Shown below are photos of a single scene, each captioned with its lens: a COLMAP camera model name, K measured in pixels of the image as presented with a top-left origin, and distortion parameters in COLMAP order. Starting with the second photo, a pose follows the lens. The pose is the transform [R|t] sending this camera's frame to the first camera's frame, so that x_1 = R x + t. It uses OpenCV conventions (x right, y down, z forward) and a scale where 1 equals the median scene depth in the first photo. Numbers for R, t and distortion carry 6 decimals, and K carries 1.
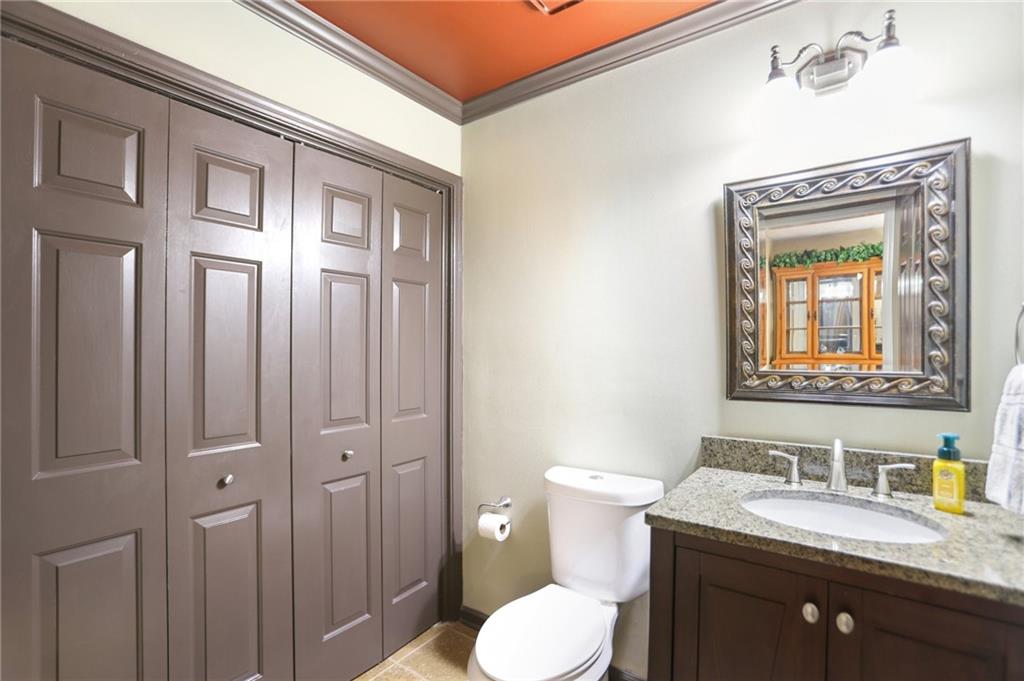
lens RADIAL K [[475.9, 0, 518.0], [0, 475.9, 357.3], [0, 0, 1]] dist [-0.060790, 0.022102]
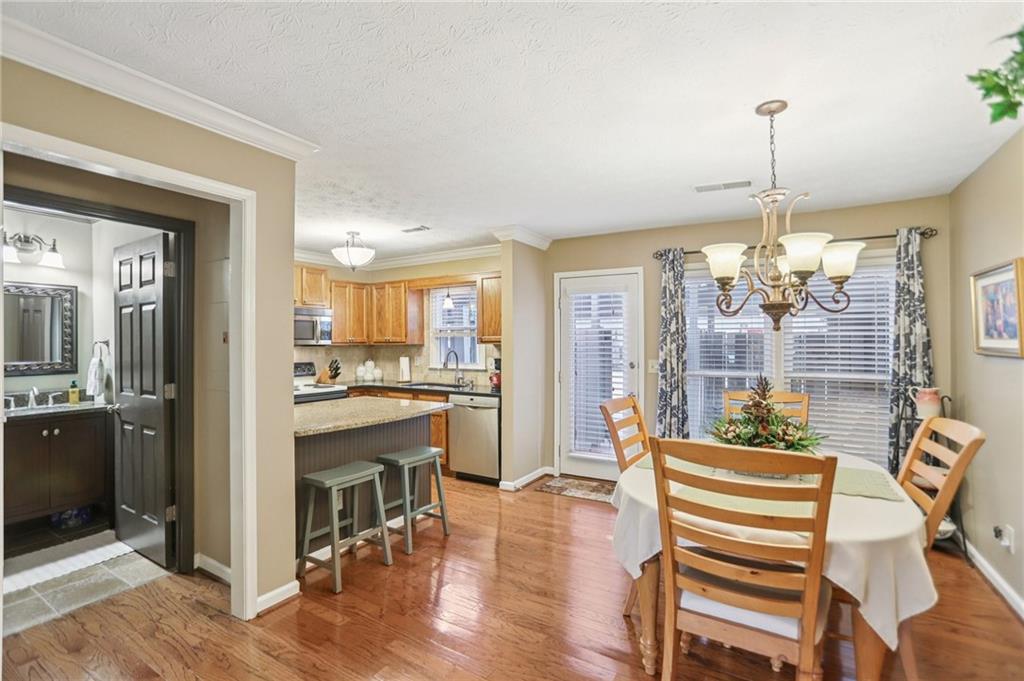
lens RADIAL K [[475.9, 0, 495.5], [0, 475.9, 335.4], [0, 0, 1]] dist [-0.060790, 0.022102]
pose [[-0.041515, 0.010289, 0.999085, -2.237813], [0.018935, 0.999775, -0.009509, -0.057114], [-0.998958, 0.018523, -0.041701, -1.703796]]
